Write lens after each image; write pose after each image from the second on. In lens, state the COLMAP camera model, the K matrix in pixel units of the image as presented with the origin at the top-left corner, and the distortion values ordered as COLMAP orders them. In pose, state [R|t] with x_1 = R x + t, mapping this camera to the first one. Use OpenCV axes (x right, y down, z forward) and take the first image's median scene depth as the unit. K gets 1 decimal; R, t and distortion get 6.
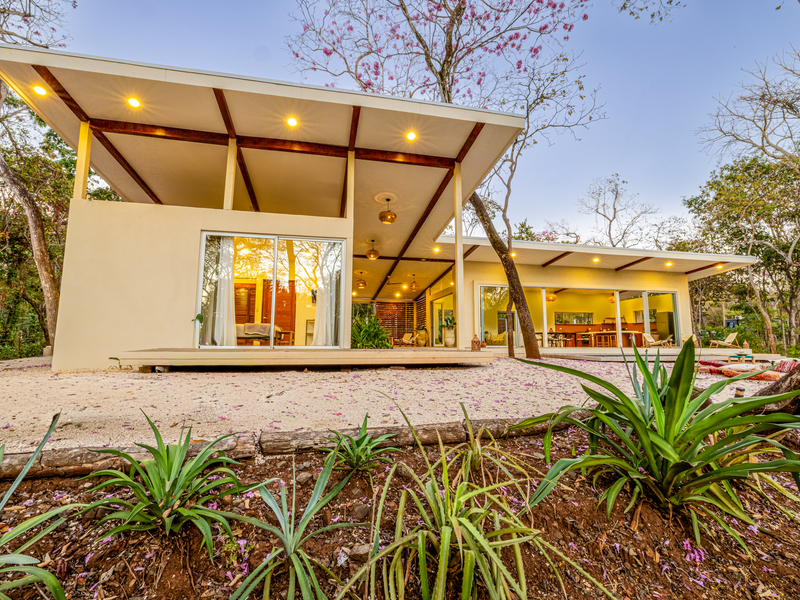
lens RADIAL K [[377.5, 0, 397.4], [0, 377.5, 297.6], [0, 0, 1]] dist [0.001210, 0.001273]
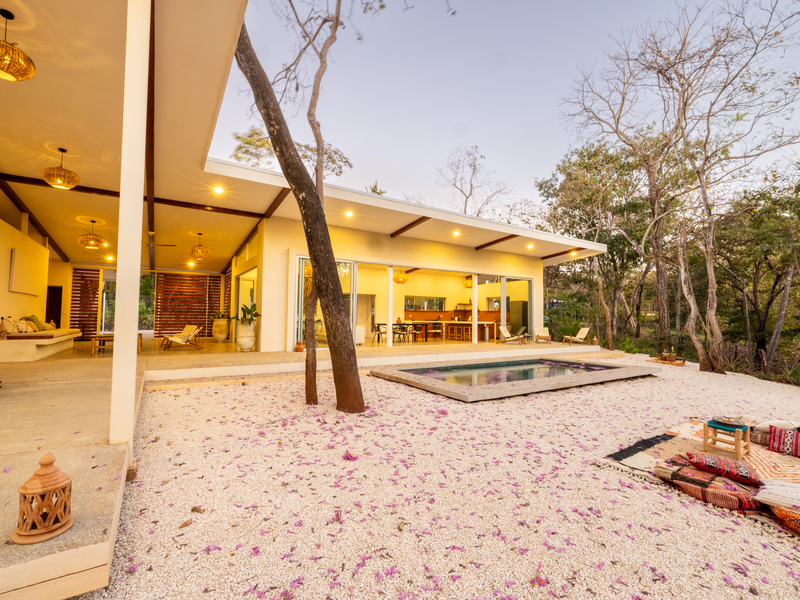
lens RADIAL K [[377.5, 0, 396.0], [0, 377.5, 301.5], [0, 0, 1]] dist [0.001210, 0.001273]
pose [[0.935045, 0.020949, 0.353908, 0.119877], [-0.049520, 0.996184, 0.071867, -0.008729], [-0.351052, -0.084724, 0.932515, 0.266248]]
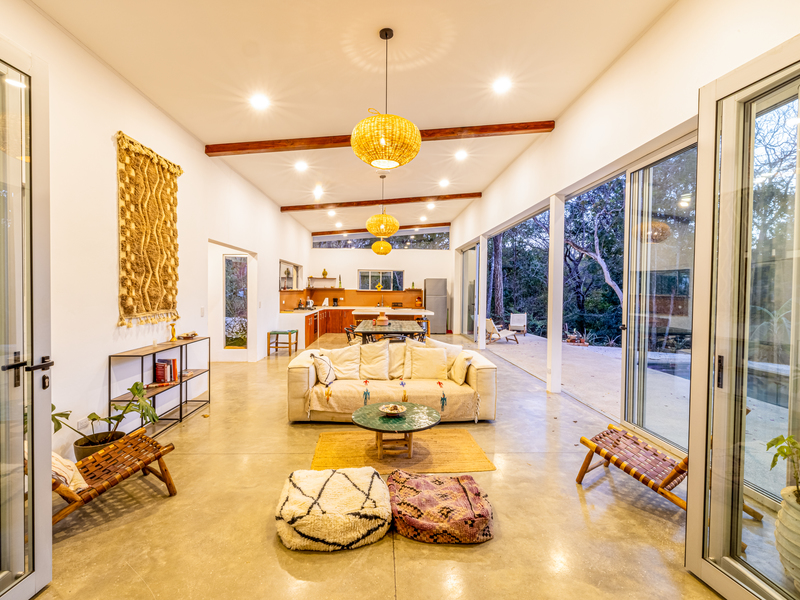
lens RADIAL K [[377.5, 0, 398.8], [0, 377.5, 298.5], [0, 0, 1]] dist [0.001210, 0.001273]
pose [[0.174307, -0.023962, 0.984400, 0.056982], [-0.125581, 0.991000, 0.046359, 0.048609], [-0.976651, -0.131702, 0.169729, 0.905211]]
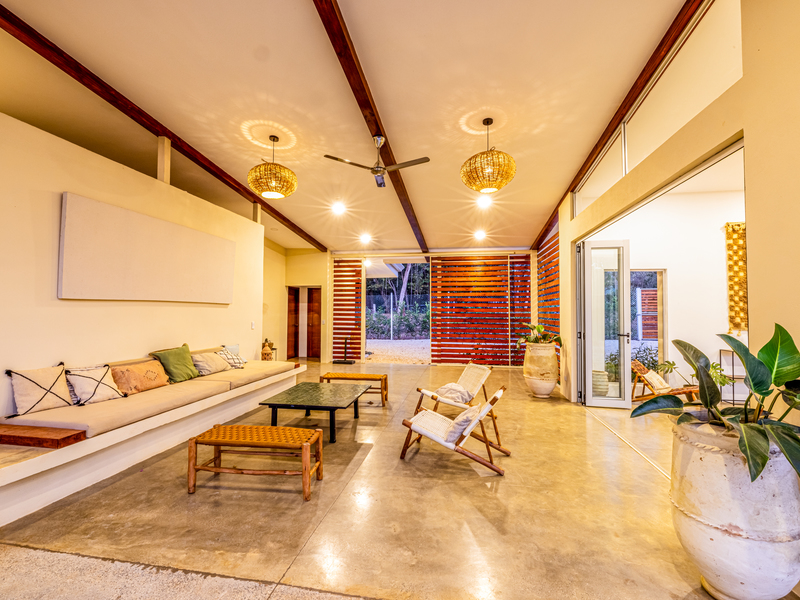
lens RADIAL K [[377.5, 0, 401.5], [0, 377.5, 298.8], [0, 0, 1]] dist [0.001210, 0.001273]
pose [[0.931461, -0.010821, -0.363681, 0.071438], [0.043611, 0.995672, 0.082070, 0.023700], [0.361219, -0.092306, 0.927901, 0.704064]]
